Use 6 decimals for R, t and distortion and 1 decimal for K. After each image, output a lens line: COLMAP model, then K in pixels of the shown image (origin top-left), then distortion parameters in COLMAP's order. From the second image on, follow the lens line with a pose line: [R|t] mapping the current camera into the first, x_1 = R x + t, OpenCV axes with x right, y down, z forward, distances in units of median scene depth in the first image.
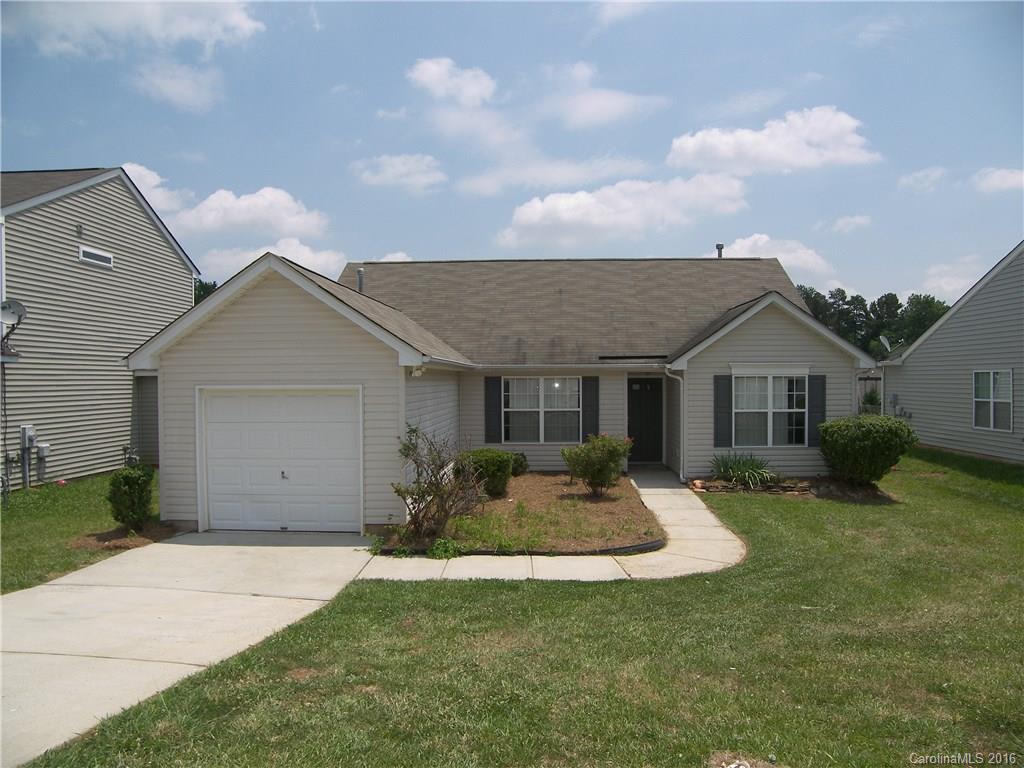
lens RADIAL K [[719.8, 0, 512.0], [0, 719.8, 384.0], [0, 0, 1]] dist [-0.109694, 0.006669]
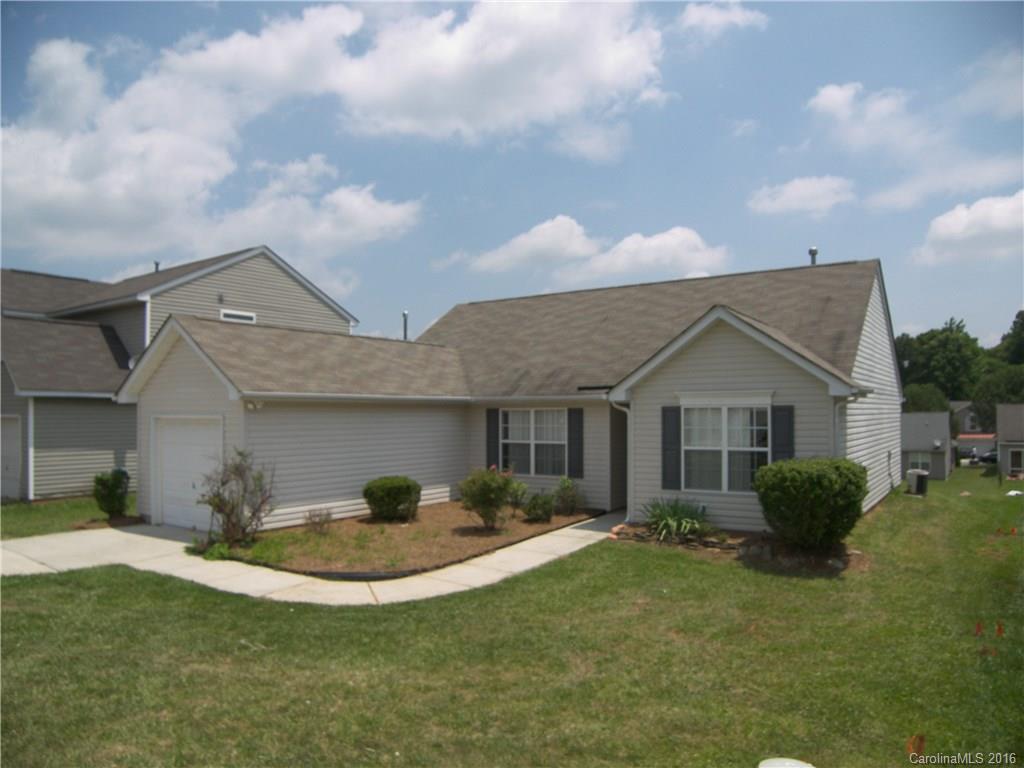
lens RADIAL K [[710.8, 0, 514.7], [0, 710.8, 392.7], [0, 0, 1]] dist [-0.116370, 0.001519]
pose [[0.848603, -0.013409, -0.528861, 0.587840], [-0.002538, 0.999564, -0.029415, -0.003042], [0.529025, 0.026303, 0.848199, 0.172155]]
